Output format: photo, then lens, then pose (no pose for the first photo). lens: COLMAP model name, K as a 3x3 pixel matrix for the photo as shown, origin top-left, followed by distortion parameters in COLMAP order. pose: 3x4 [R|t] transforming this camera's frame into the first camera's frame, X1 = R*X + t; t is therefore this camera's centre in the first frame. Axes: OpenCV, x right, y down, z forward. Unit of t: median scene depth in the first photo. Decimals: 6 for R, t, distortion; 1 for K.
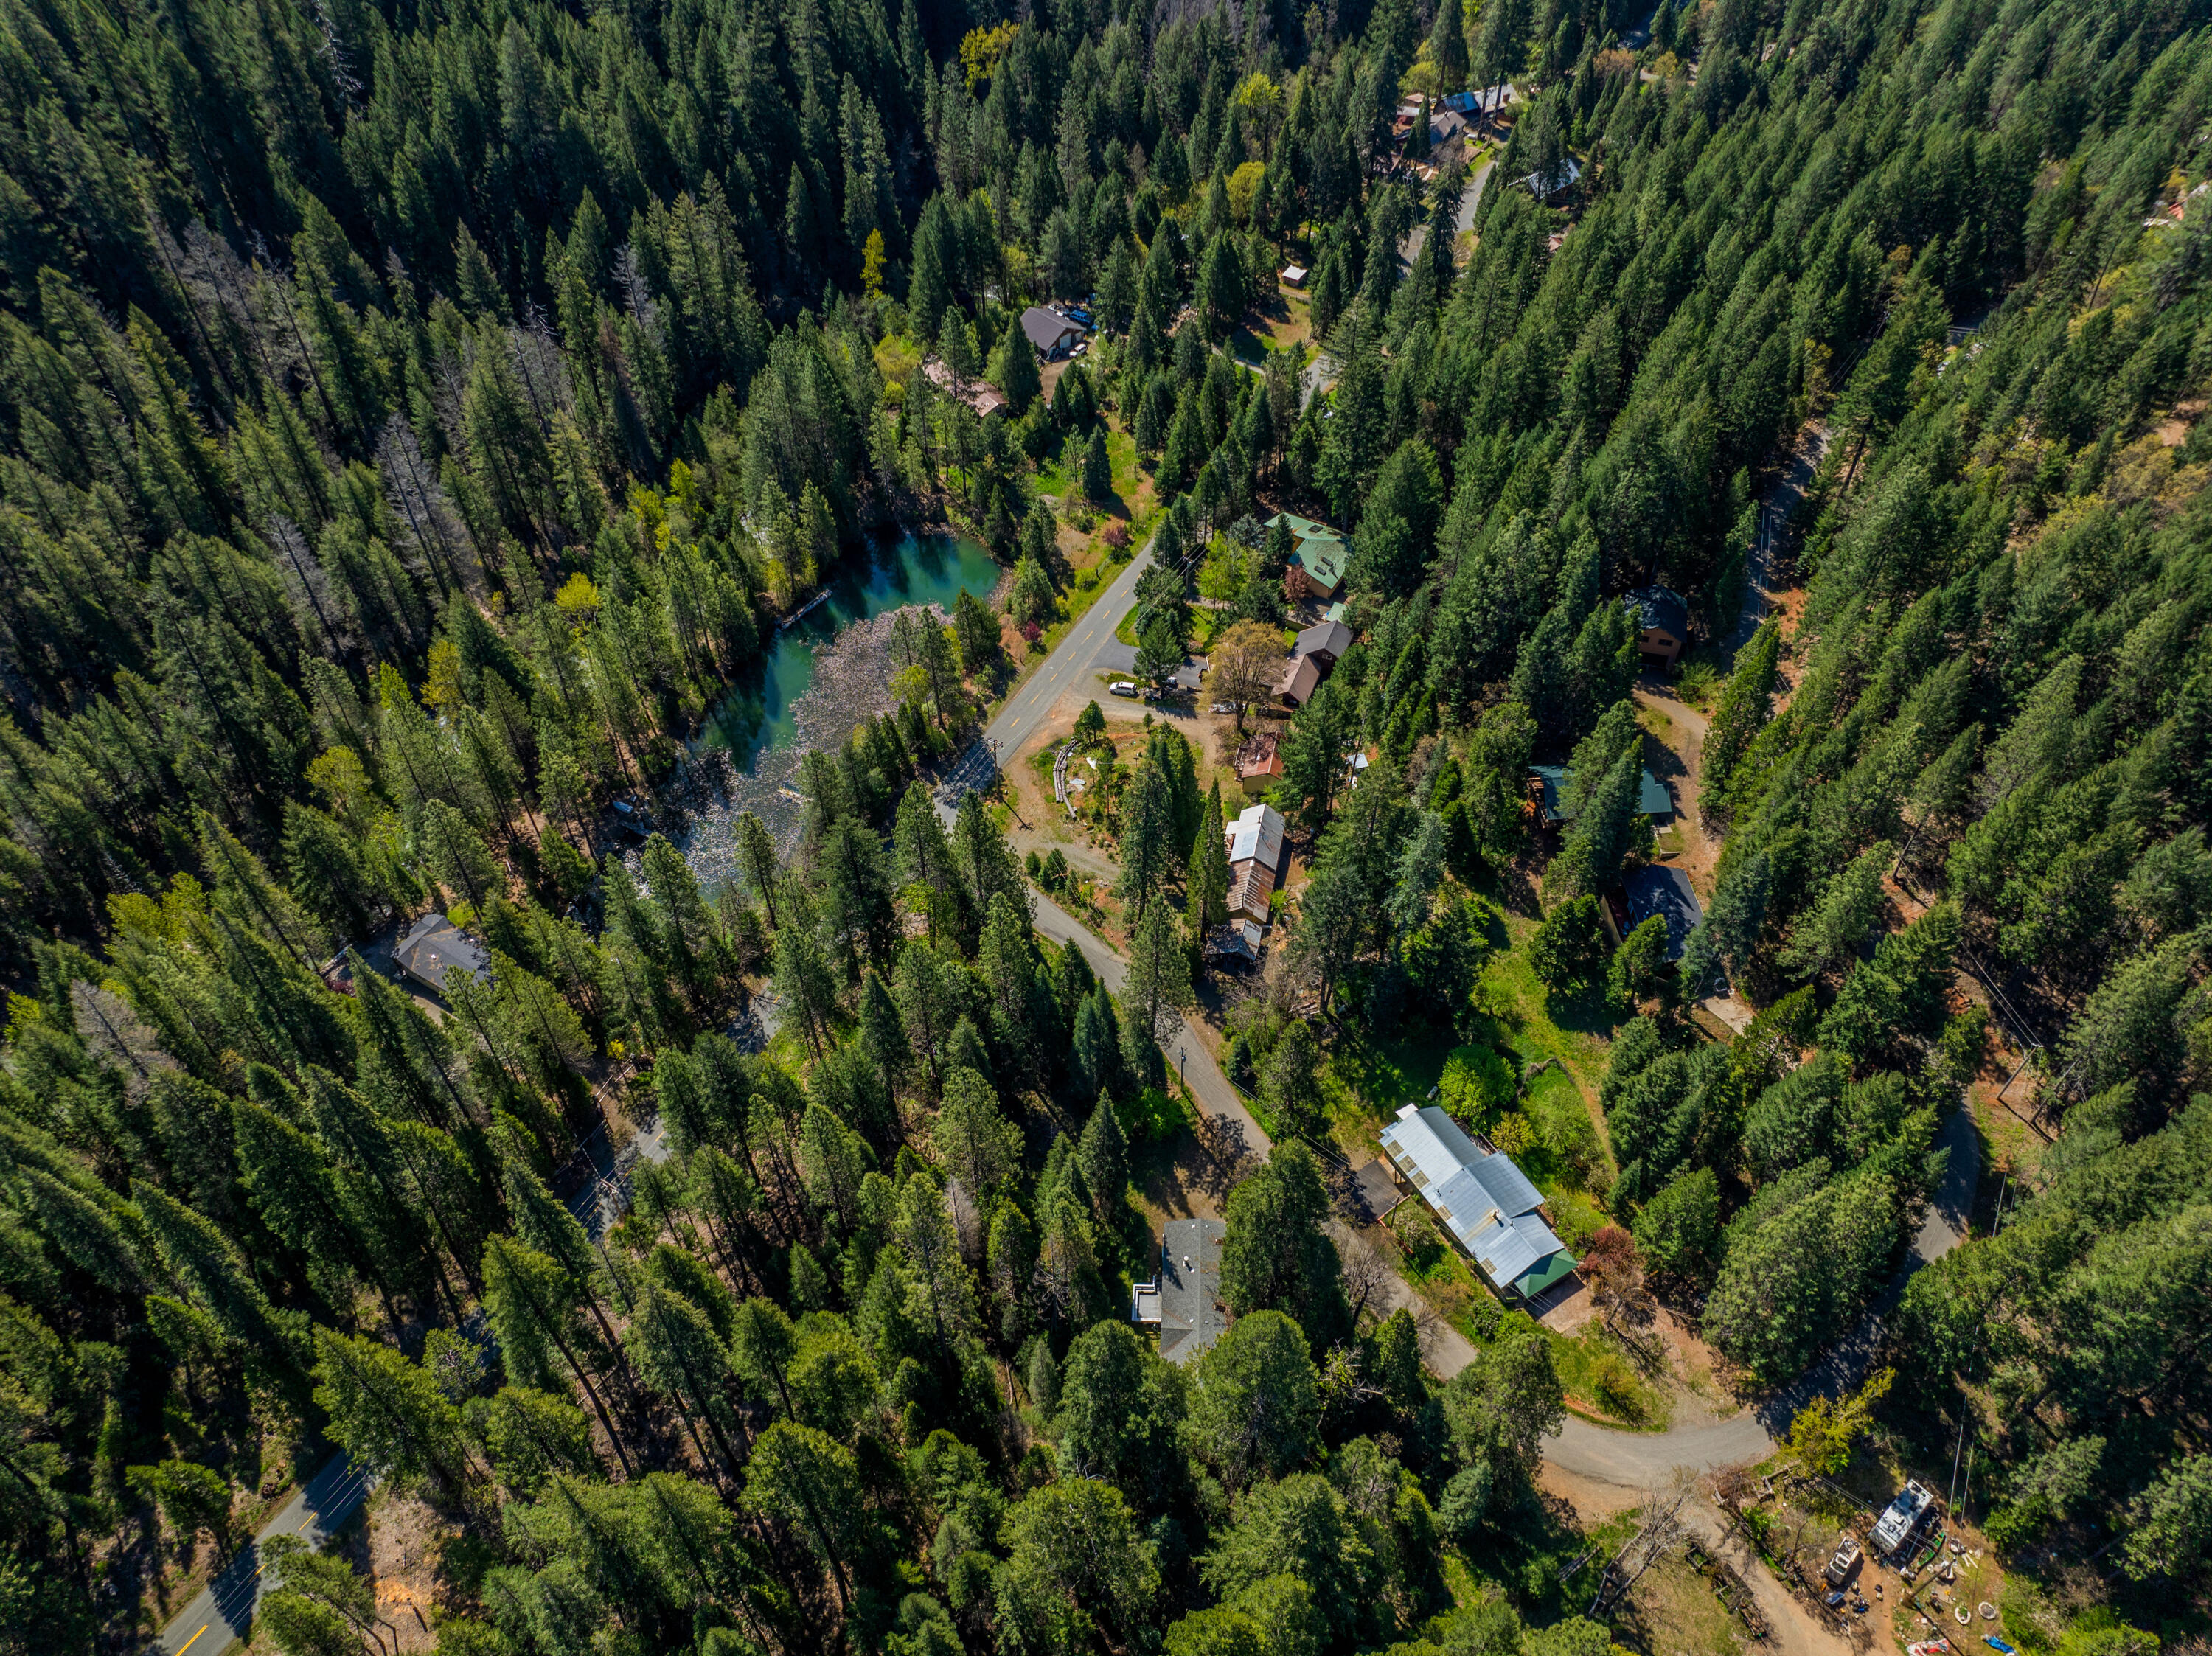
lens RADIAL K [[1557.8, 0, 1106.0], [0, 1557.8, 828.0], [0, 0, 1]] dist [-0.034660, 0.001931]
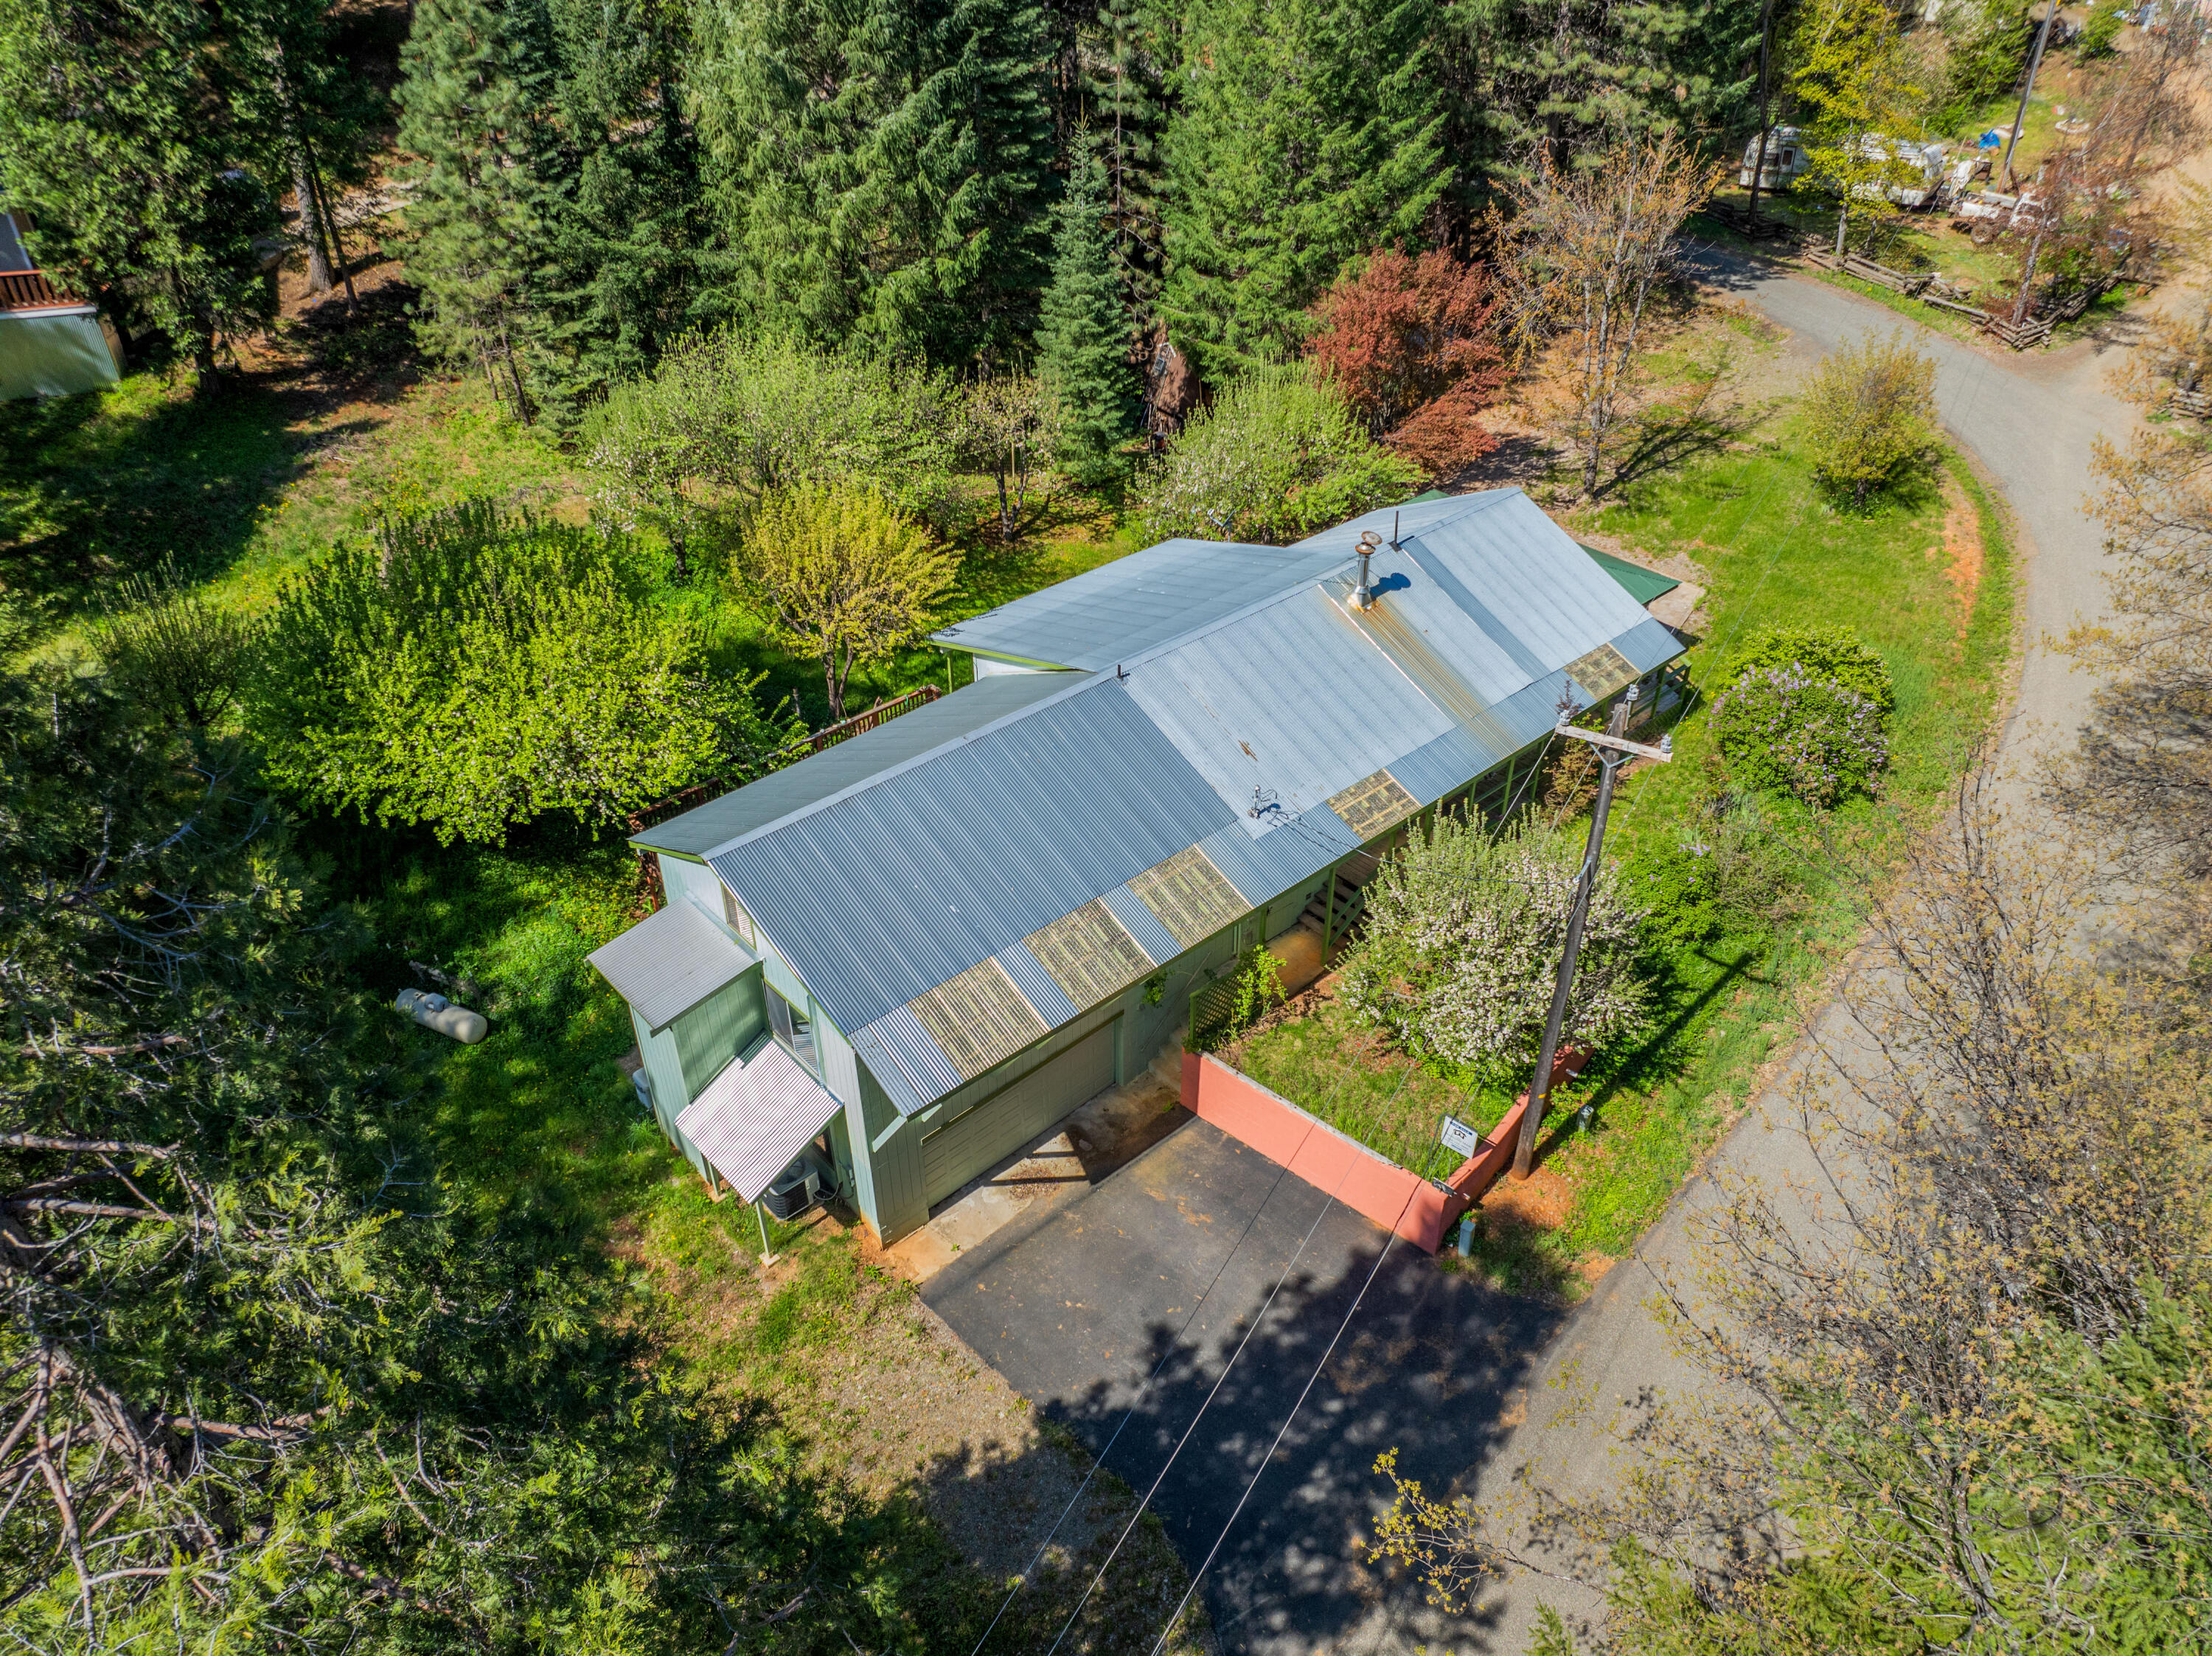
lens RADIAL K [[1549.7, 0, 1106.0], [0, 1549.7, 828.0], [0, 0, 1]] dist [-0.039136, 0.000124]
pose [[-0.189456, -0.563883, 0.803830, 0.071462], [0.727376, 0.469320, 0.500662, 0.118545], [-0.659568, 0.679540, 0.321240, 0.802493]]
